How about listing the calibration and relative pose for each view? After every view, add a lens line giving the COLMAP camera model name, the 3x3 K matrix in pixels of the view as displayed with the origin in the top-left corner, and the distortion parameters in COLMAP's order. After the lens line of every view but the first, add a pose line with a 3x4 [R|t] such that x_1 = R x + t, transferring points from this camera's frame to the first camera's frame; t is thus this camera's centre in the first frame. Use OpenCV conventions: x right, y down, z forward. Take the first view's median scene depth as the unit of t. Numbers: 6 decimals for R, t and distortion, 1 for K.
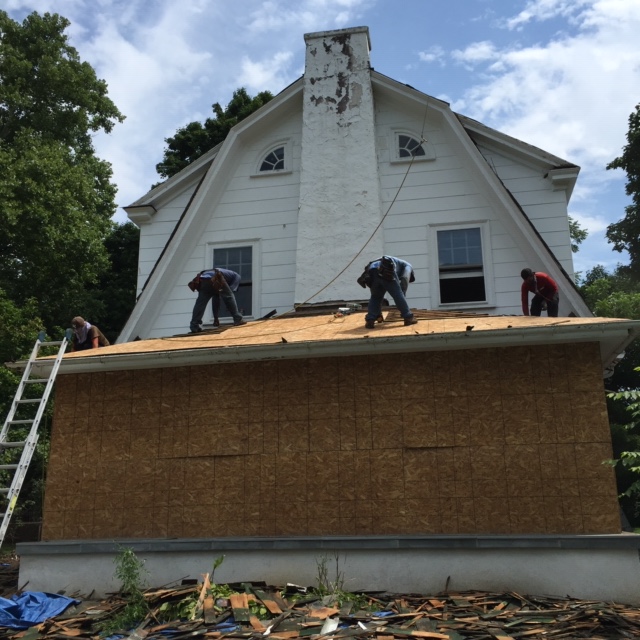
lens RADIAL K [[731.4, 0, 333.8], [0, 731.4, 308.7], [0, 0, 1]] dist [0.088285, -0.114821]
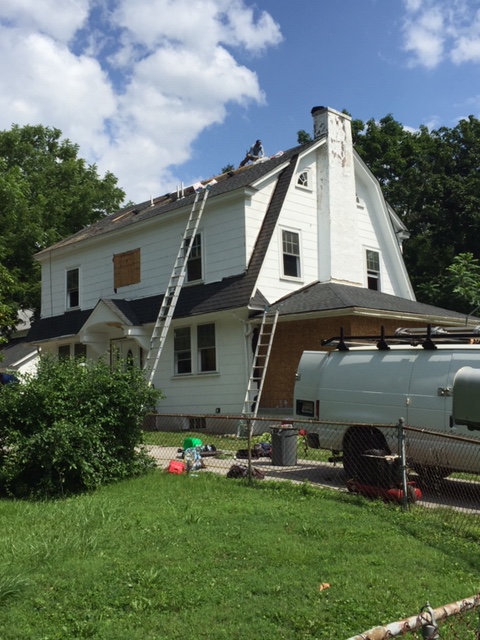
lens RADIAL K [[689.6, 0, 240.0], [0, 689.6, 320.0], [0, 0, 1]] dist [0.021963, 0.004947]
pose [[0.581257, 0.101576, 0.807355, -1.349432], [-0.212193, 0.976771, 0.029878, 0.079102], [-0.785566, -0.188682, 0.589309, 0.177894]]
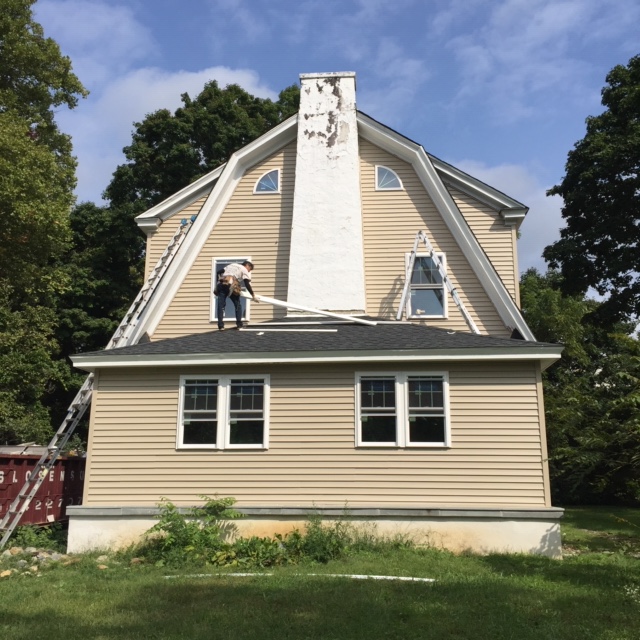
lens RADIAL K [[717.3, 0, 320.0], [0, 717.3, 320.0], [0, 0, 1]] dist [0.104811, -0.542908]
pose [[0.996979, 0.038427, 0.067498, -0.071480], [-0.041980, 0.997762, 0.052043, -0.049811], [-0.065347, -0.054719, 0.996361, -0.148622]]
